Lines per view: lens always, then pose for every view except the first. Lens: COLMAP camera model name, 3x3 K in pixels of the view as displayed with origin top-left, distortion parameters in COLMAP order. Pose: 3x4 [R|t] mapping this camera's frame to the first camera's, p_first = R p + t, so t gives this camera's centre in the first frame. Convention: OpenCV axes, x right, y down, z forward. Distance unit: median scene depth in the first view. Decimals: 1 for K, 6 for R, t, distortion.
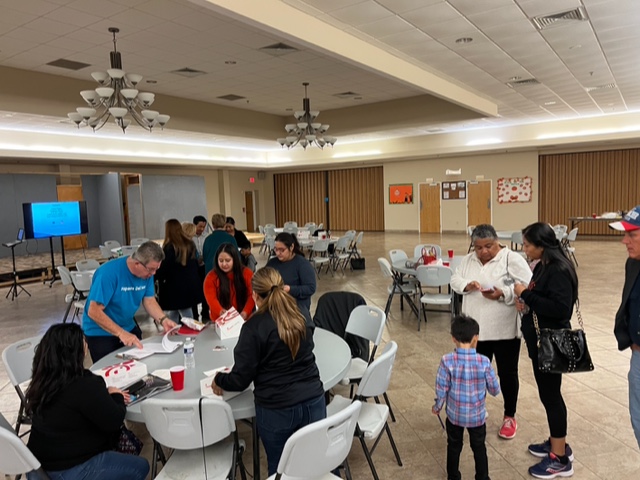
lens RADIAL K [[472.3, 0, 332.4], [0, 472.3, 230.8], [0, 0, 1]] dist [0.005109, -0.004369]
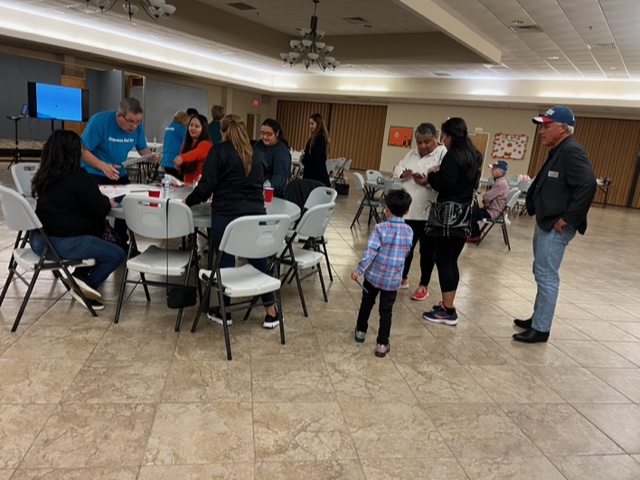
lens RADIAL K [[474.2, 0, 331.6], [0, 474.2, 243.5], [0, 0, 1]] dist [-0.001352, -0.003705]
pose [[0.989946, 0.140723, 0.014297, 0.039949], [-0.141336, 0.980071, 0.139592, 0.055176], [0.005632, -0.140209, 0.990106, -0.074763]]
